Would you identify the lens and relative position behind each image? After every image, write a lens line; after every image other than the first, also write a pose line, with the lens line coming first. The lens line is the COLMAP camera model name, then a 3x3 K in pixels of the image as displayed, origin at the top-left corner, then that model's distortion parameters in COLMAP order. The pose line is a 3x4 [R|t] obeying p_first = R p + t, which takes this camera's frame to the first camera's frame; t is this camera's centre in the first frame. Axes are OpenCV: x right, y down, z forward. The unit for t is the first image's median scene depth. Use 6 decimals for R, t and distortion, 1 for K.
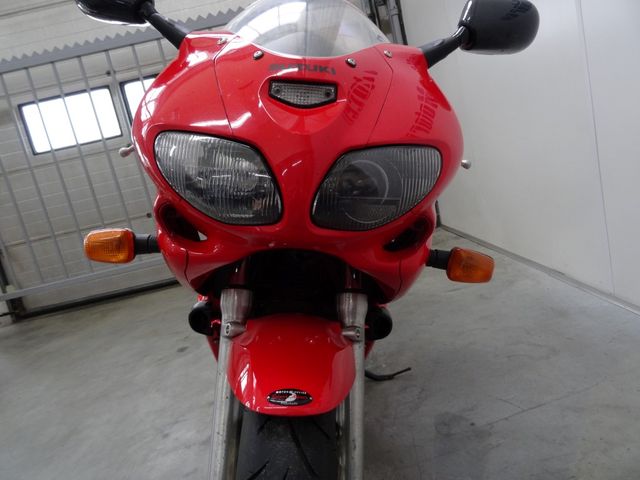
lens RADIAL K [[463.7, 0, 320.8], [0, 463.7, 235.6], [0, 0, 1]] dist [0.000624, -0.000608]
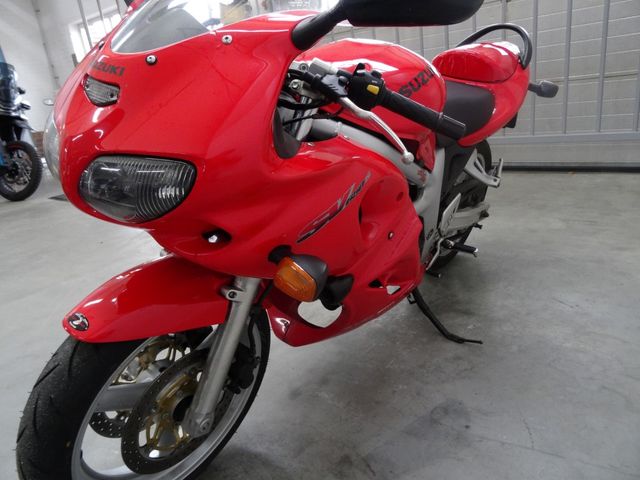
lens RADIAL K [[463.7, 0, 320.8], [0, 463.7, 235.6], [0, 0, 1]] dist [0.000624, -0.000608]
pose [[0.749149, 0.321661, -0.579060, 0.512993], [-0.145929, 0.932848, 0.329393, -0.194692], [0.646128, -0.162263, 0.745781, 0.202003]]
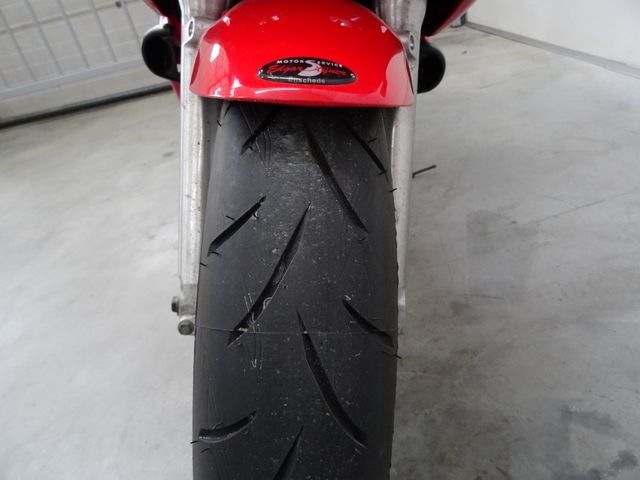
lens RADIAL K [[463.7, 0, 320.8], [0, 463.7, 235.6], [0, 0, 1]] dist [0.000624, -0.000608]
pose [[0.999908, 0.011690, 0.006926, -0.022946], [-0.013374, 0.936804, 0.349598, 0.142174], [-0.002402, -0.349658, 0.936874, 0.212862]]
